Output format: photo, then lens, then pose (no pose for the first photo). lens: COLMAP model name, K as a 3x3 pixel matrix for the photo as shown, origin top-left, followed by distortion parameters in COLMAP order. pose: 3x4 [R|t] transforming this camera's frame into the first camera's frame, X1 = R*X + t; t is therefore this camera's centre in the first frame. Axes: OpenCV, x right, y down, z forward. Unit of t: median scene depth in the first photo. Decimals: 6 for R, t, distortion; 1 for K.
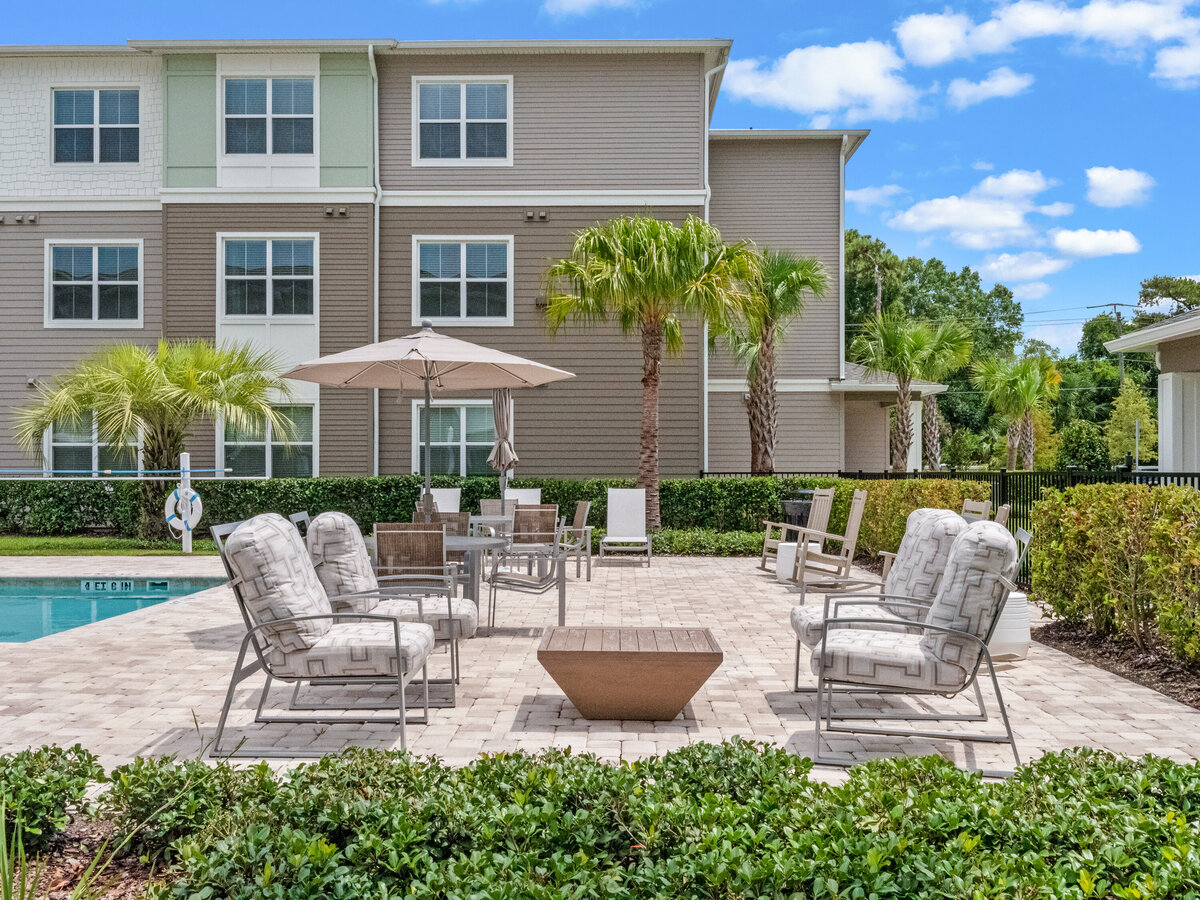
lens RADIAL K [[1257.0, 0, 600.0], [0, 1257.0, 450.0], [0, 0, 1]] dist [0.083533, -0.156245]
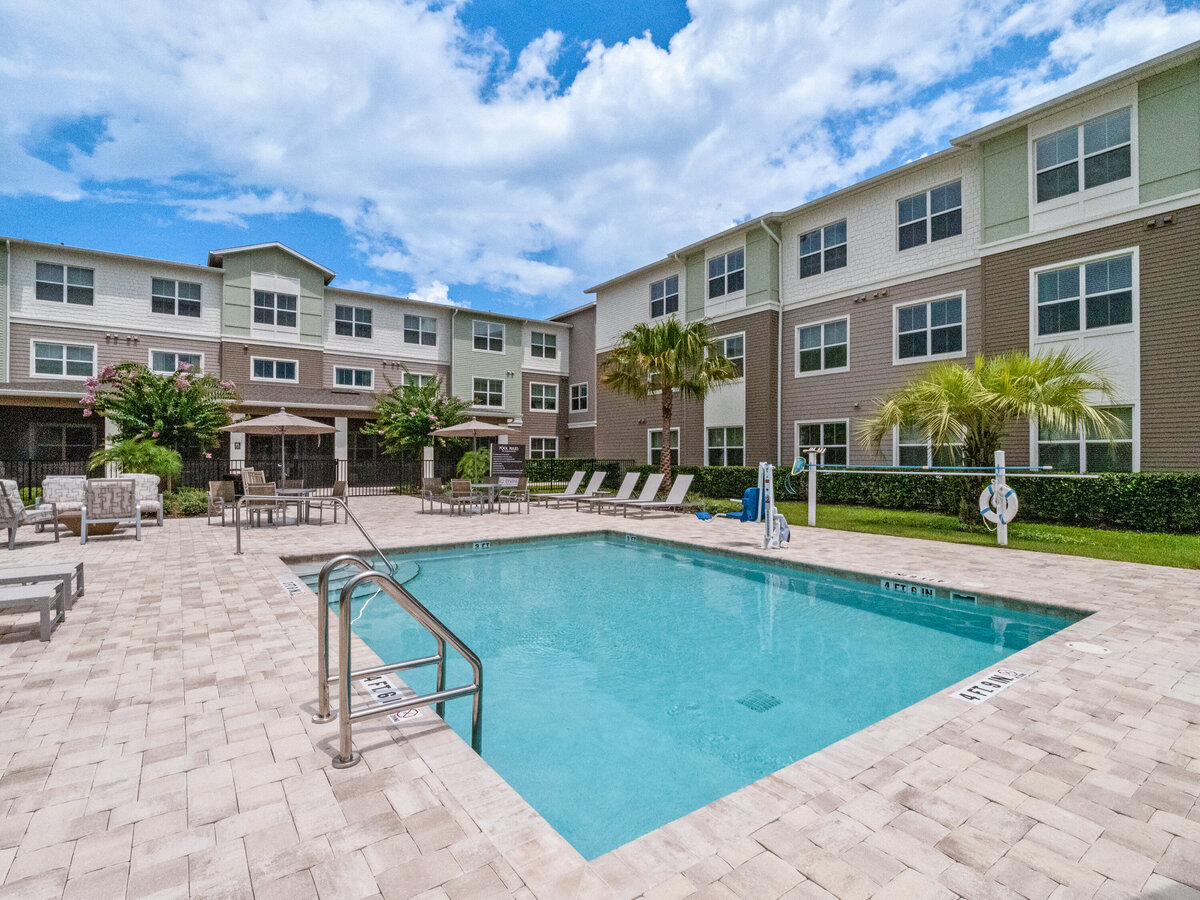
lens RADIAL K [[592.9, 0, 600.0], [0, 592.9, 450.0], [0, 0, 1]] dist [-0.013673, 0.000224]
pose [[0.605369, -0.005292, -0.795927, -0.107193], [0.007543, 0.999971, -0.000912, -0.000399], [0.795909, -0.005452, 0.605392, 0.339046]]
